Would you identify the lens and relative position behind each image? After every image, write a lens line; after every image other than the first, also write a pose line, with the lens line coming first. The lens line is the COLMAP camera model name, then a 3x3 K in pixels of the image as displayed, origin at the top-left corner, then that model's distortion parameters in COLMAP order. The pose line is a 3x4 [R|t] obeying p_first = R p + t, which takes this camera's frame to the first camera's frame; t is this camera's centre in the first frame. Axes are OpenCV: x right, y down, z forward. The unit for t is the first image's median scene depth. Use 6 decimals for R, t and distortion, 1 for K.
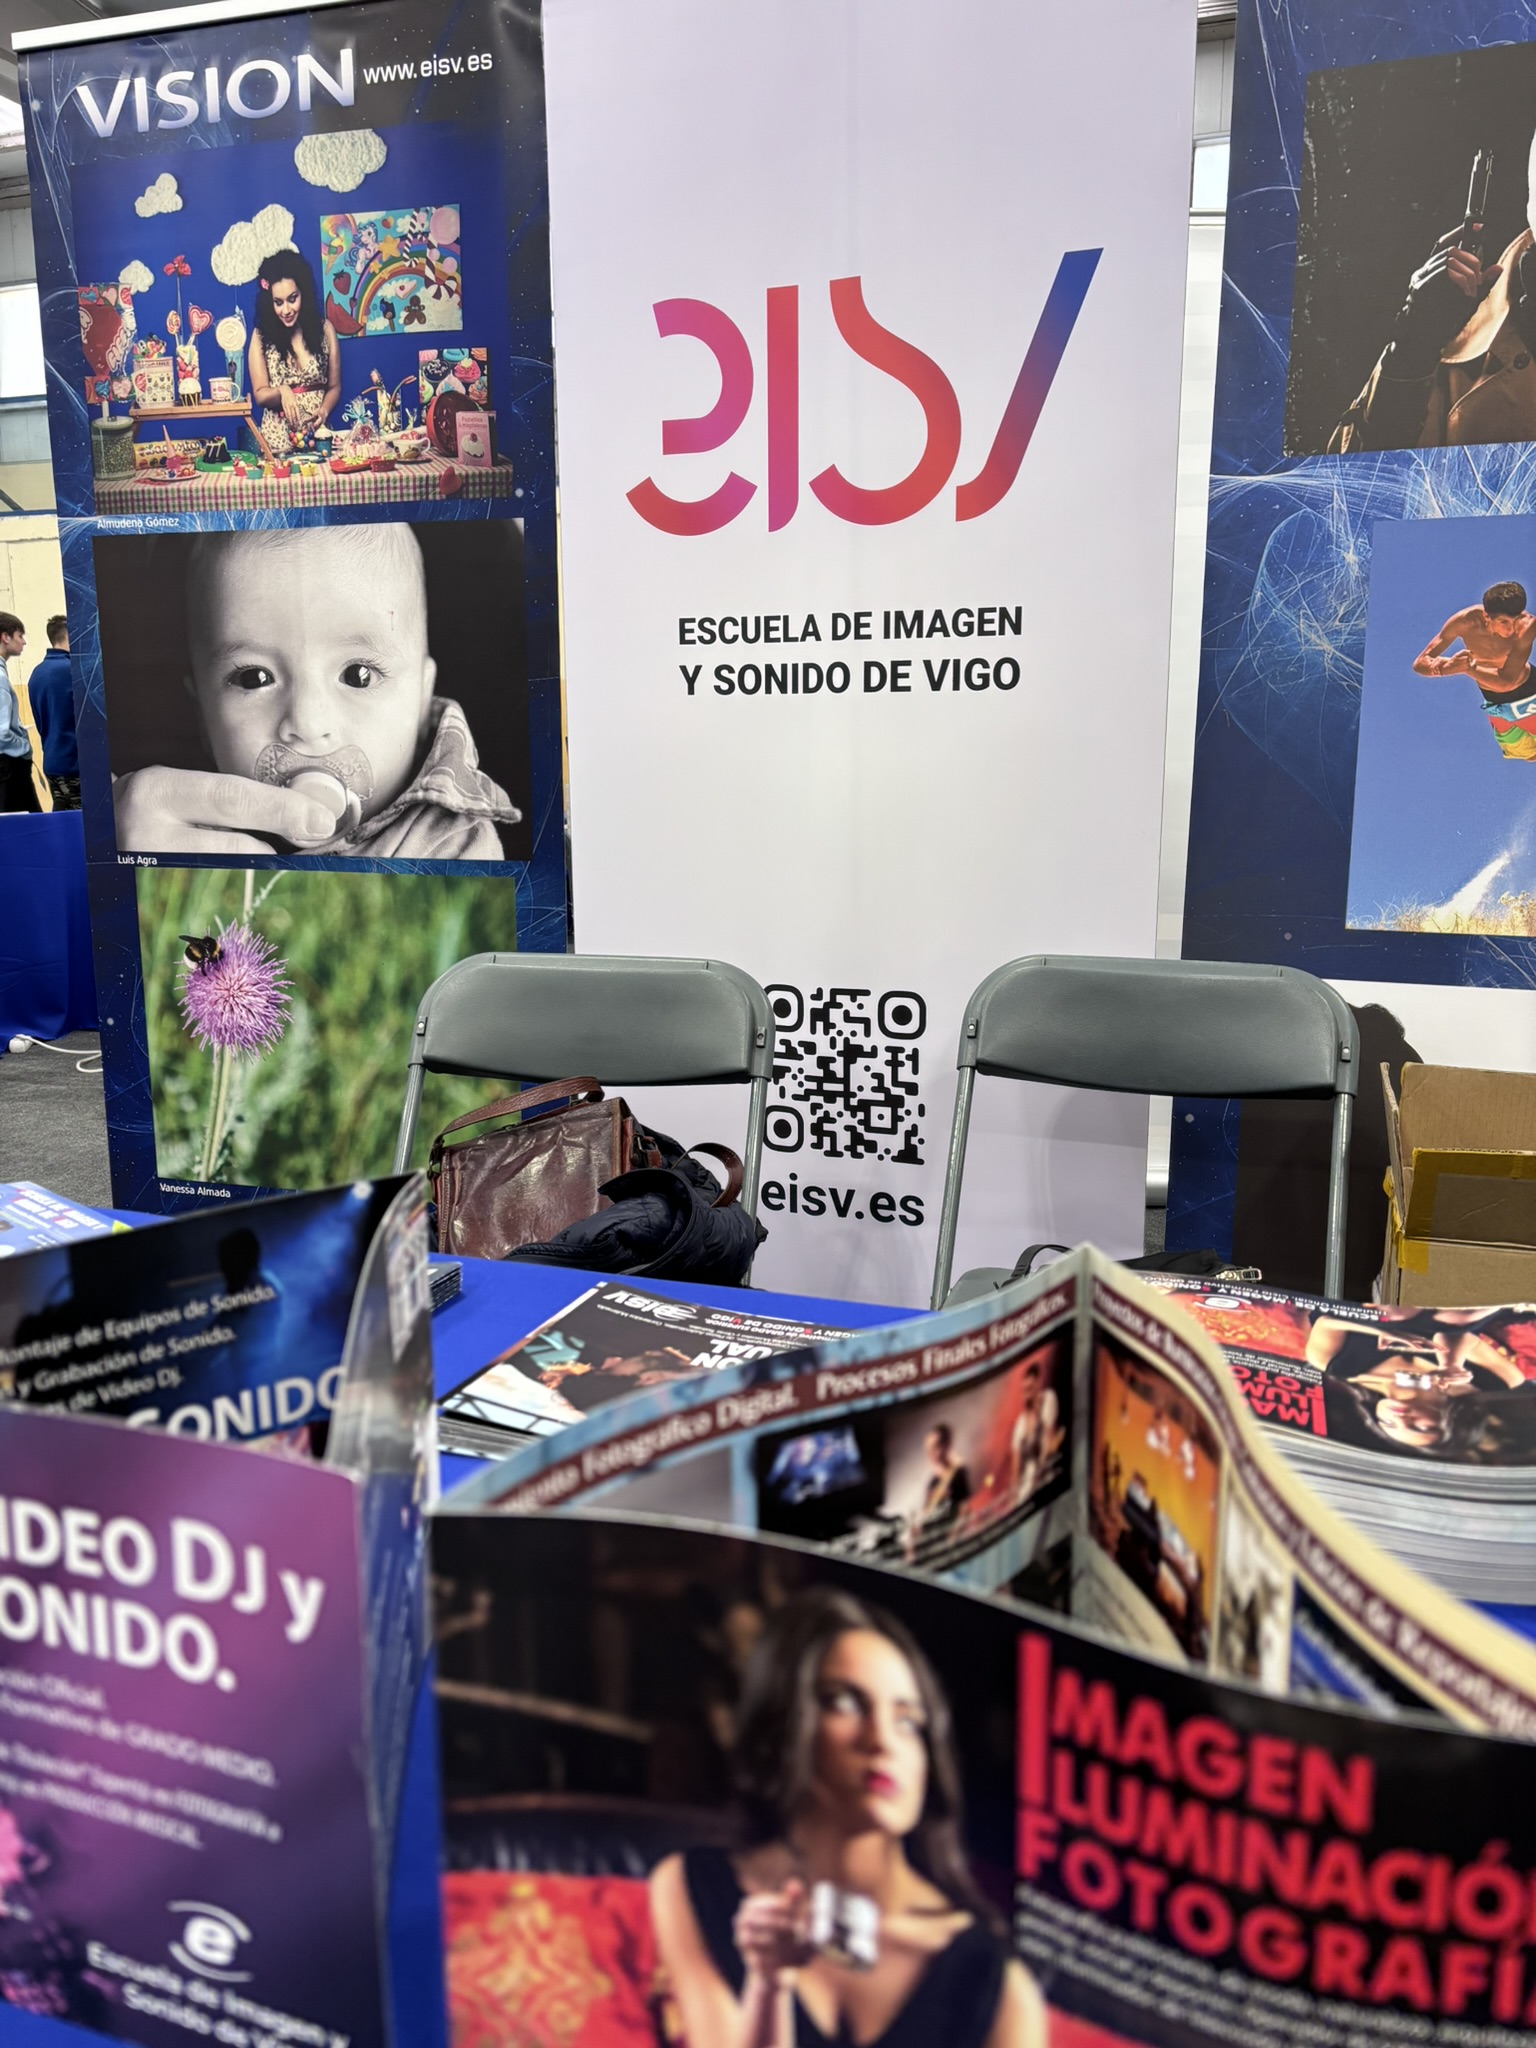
lens RADIAL K [[1556.3, 0, 769.0], [0, 1556.3, 1022.3], [0, 0, 1]] dist [0.047879, -0.056451]
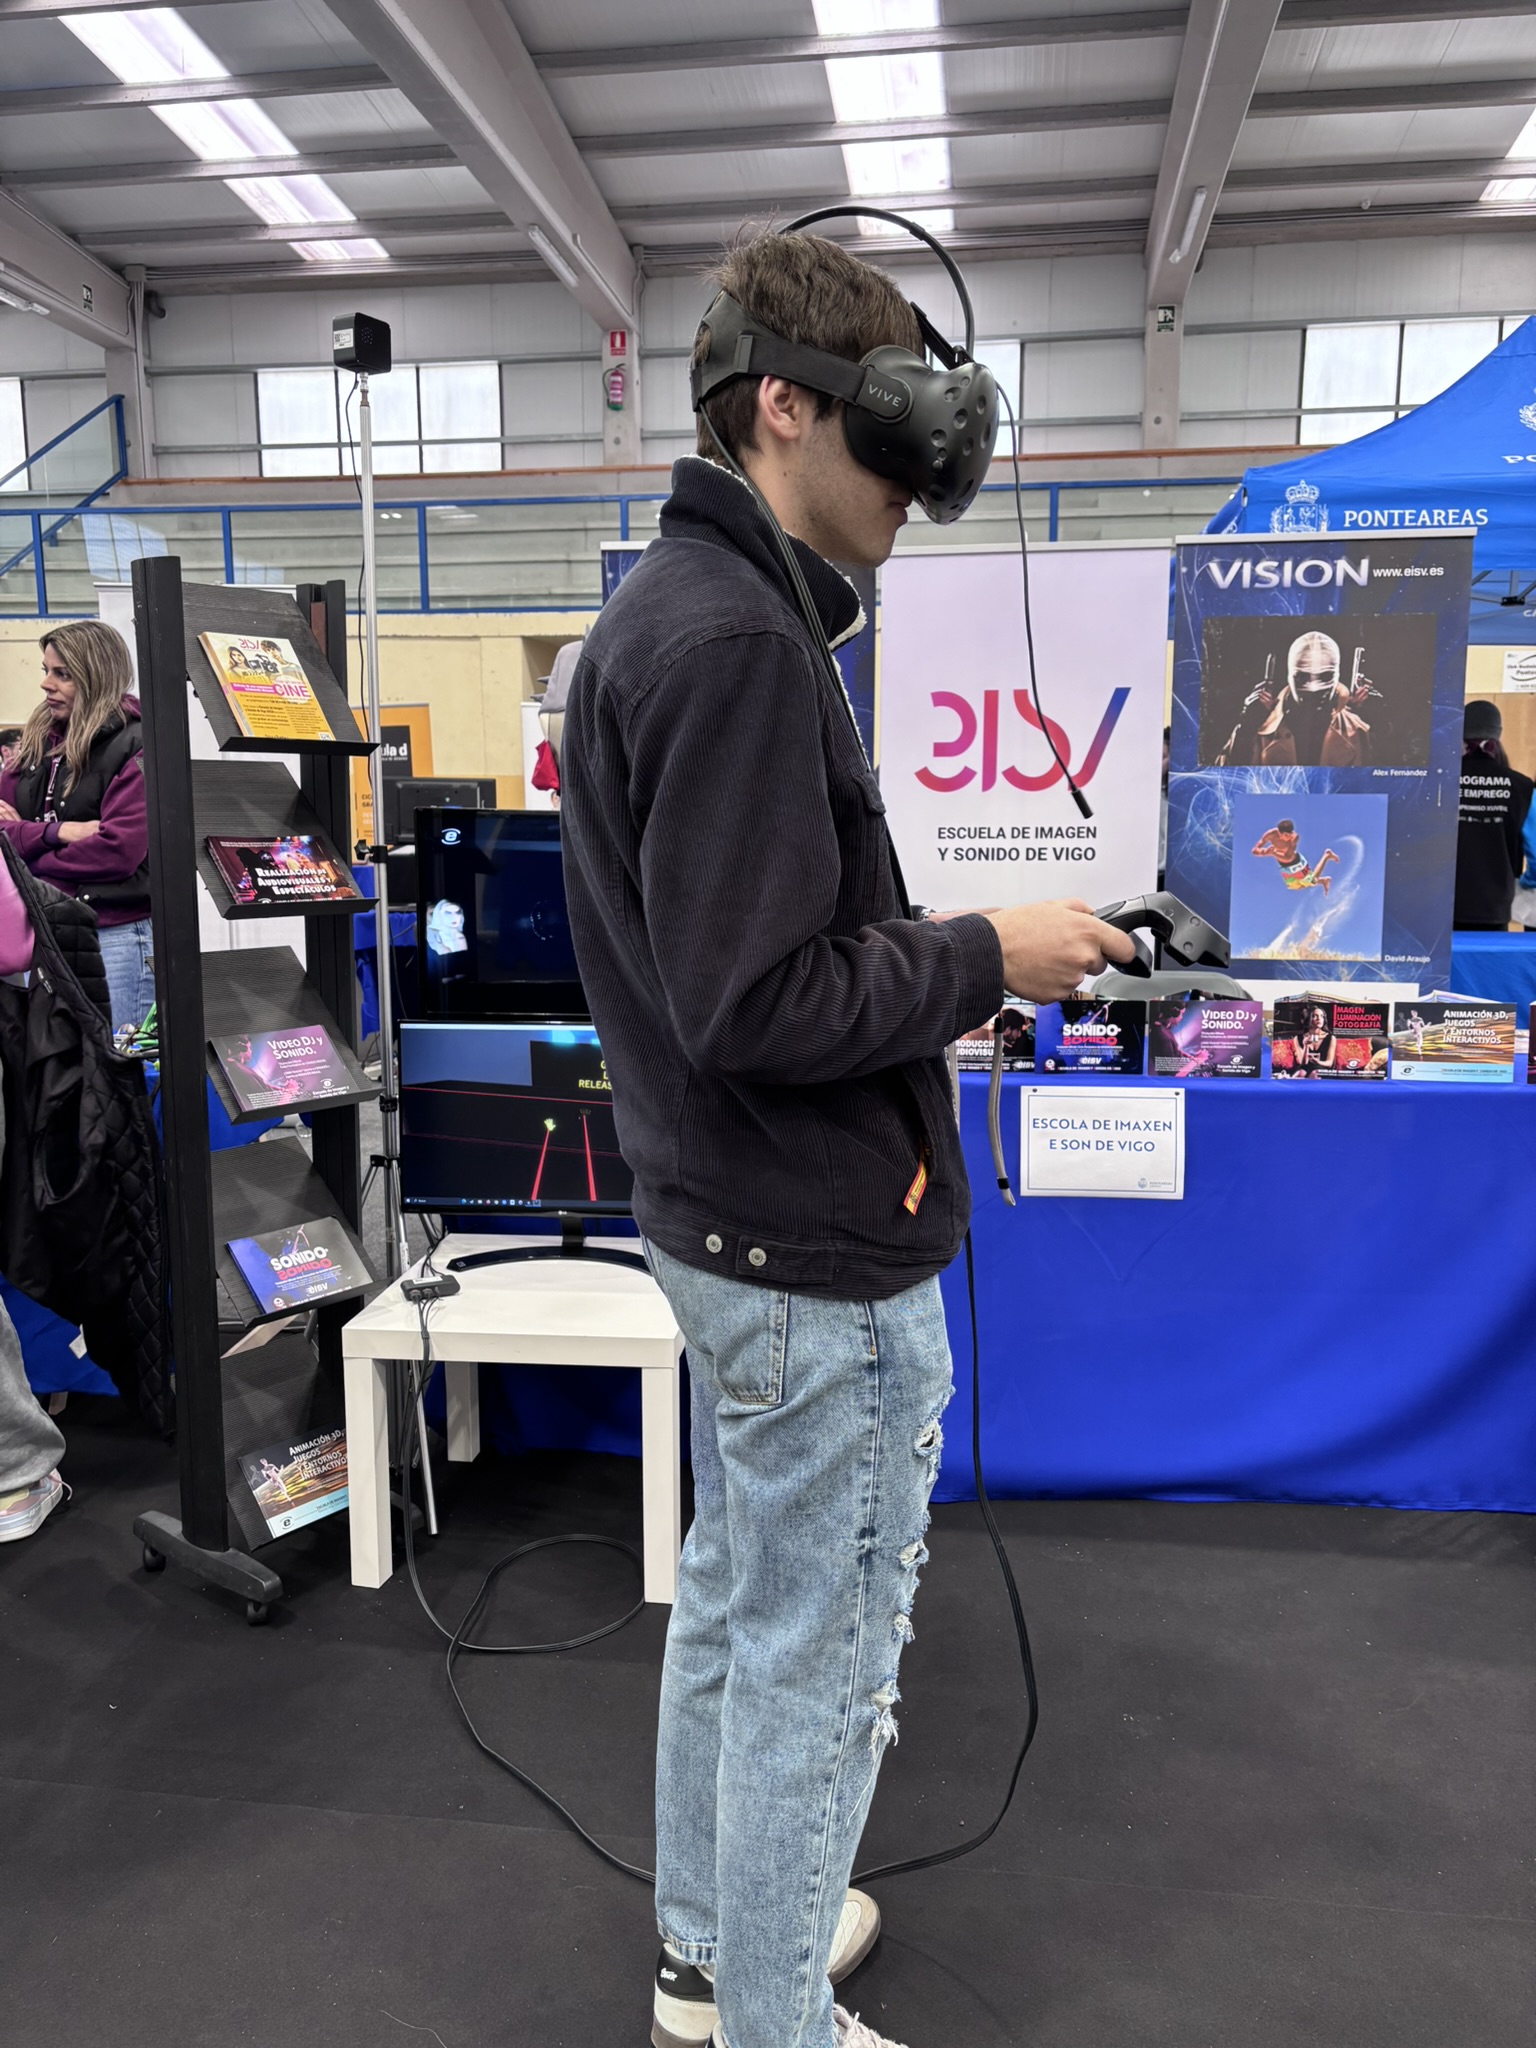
lens RADIAL K [[1556.3, 0, 776.8], [0, 1556.3, 1020.1], [0, 0, 1]] dist [0.047879, -0.056451]
pose [[0.980373, -0.026184, 0.195407, -0.727147], [0.034022, 0.998741, -0.036862, 0.093043], [-0.194196, 0.042787, 0.980029, -1.129207]]
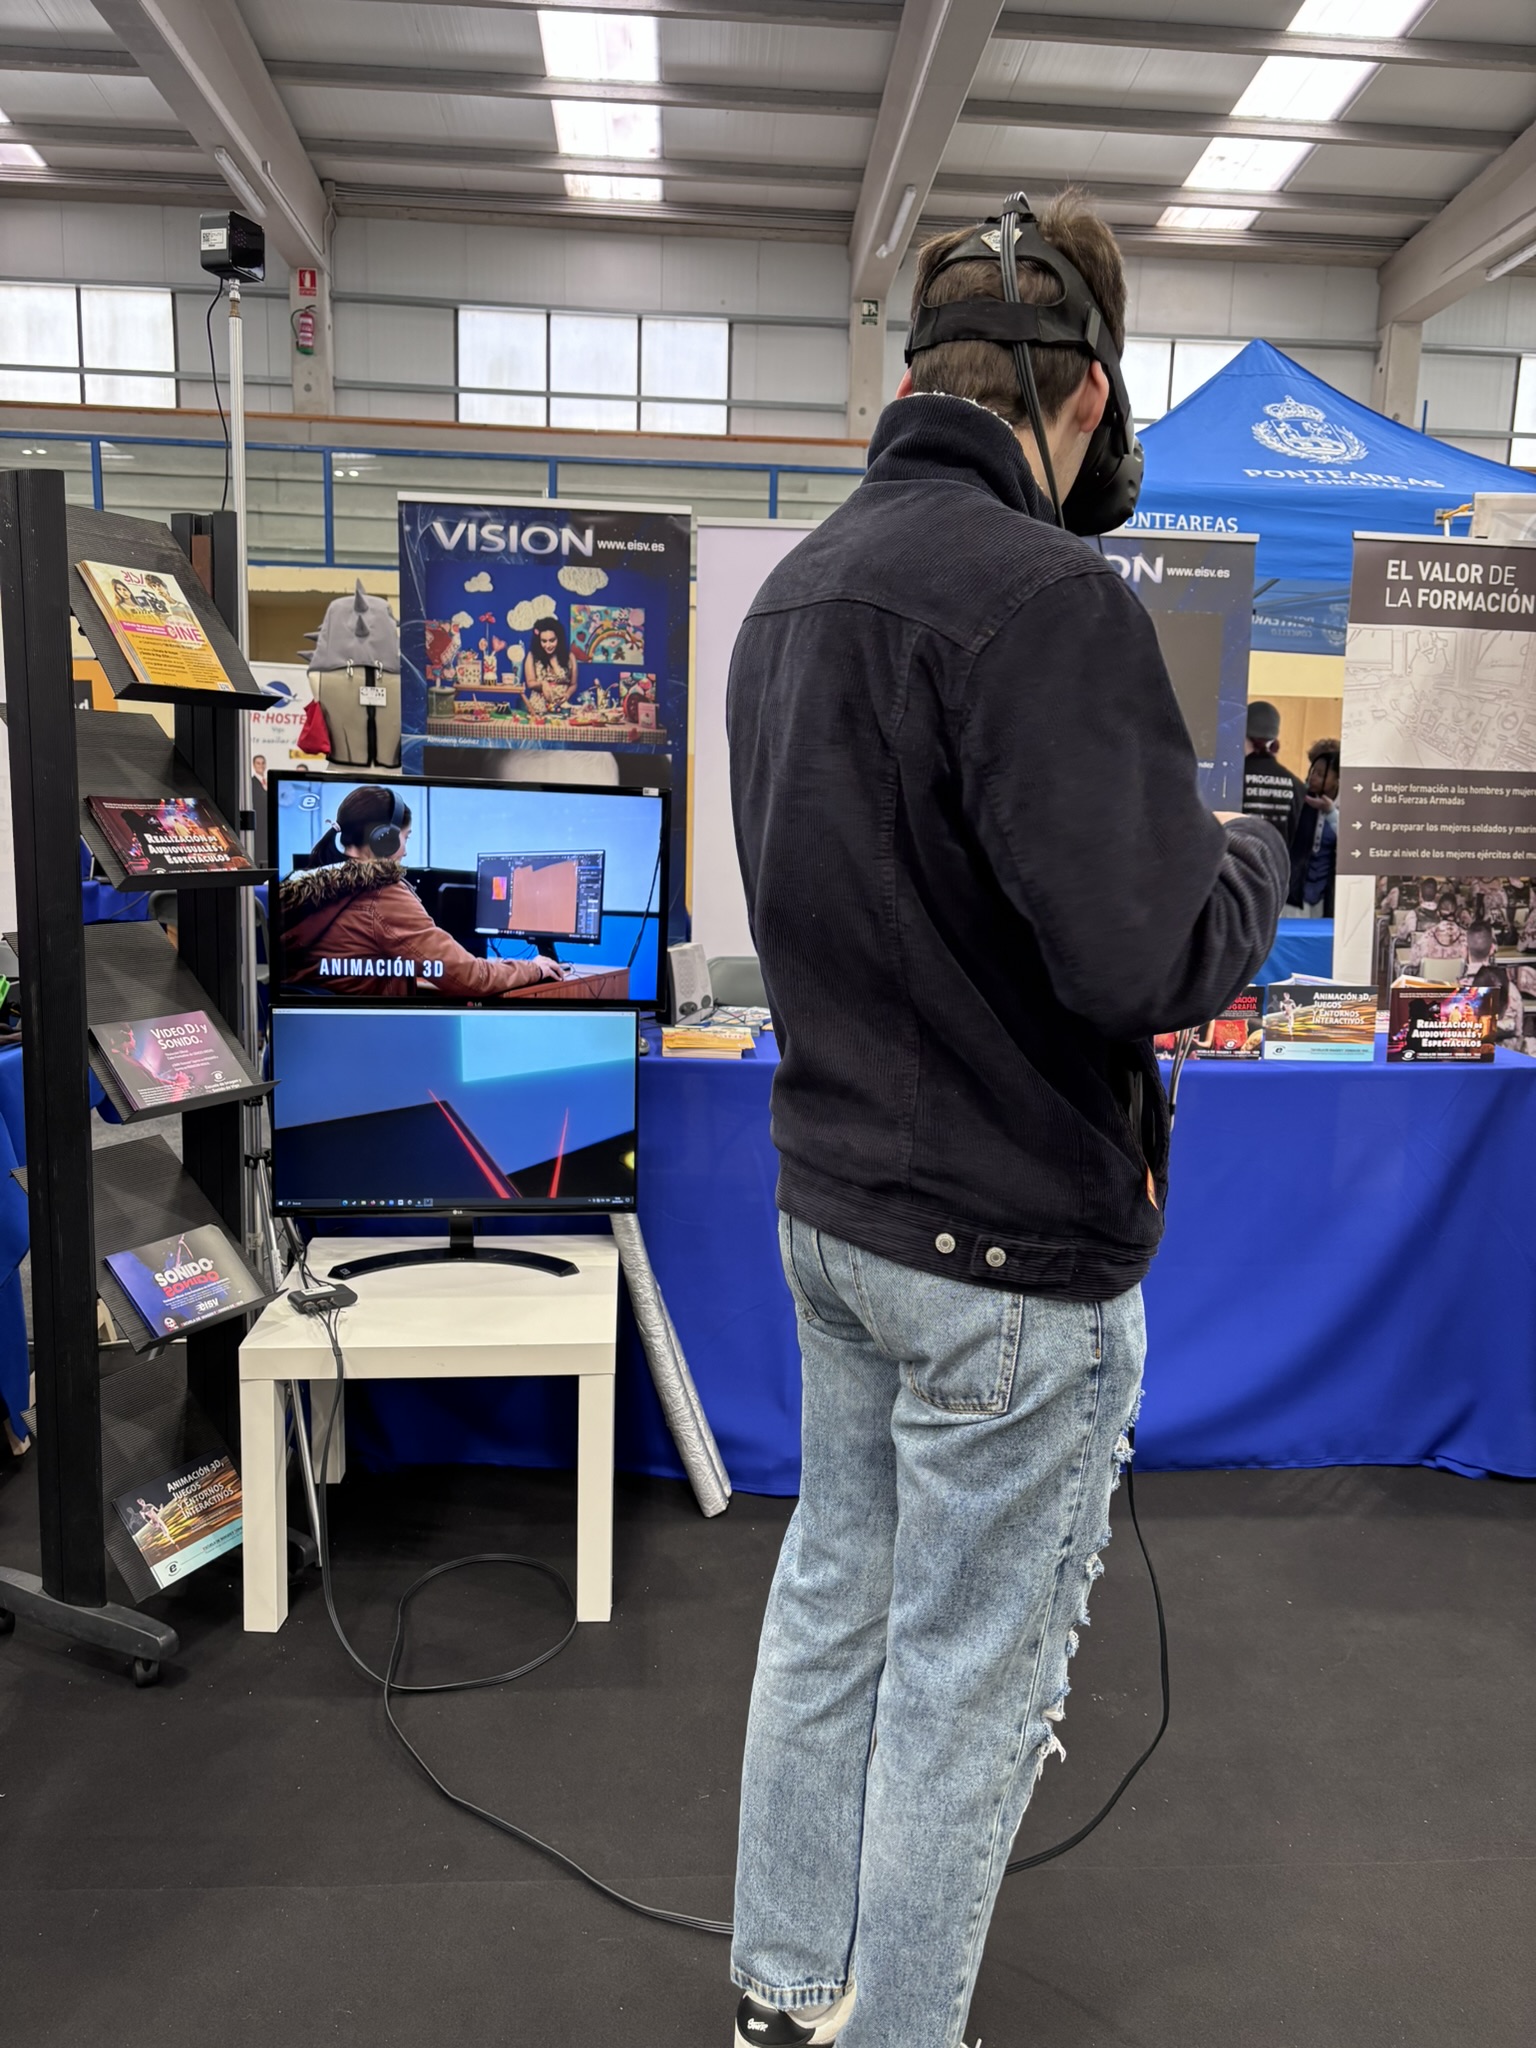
lens RADIAL K [[1556.3, 0, 785.0], [0, 1556.3, 1026.3], [0, 0, 1]] dist [0.047879, -0.056451]
pose [[0.916669, -0.034393, 0.398165, -0.902668], [0.042614, 0.999022, -0.011814, 0.080755], [-0.397369, 0.027797, 0.917238, -1.023953]]
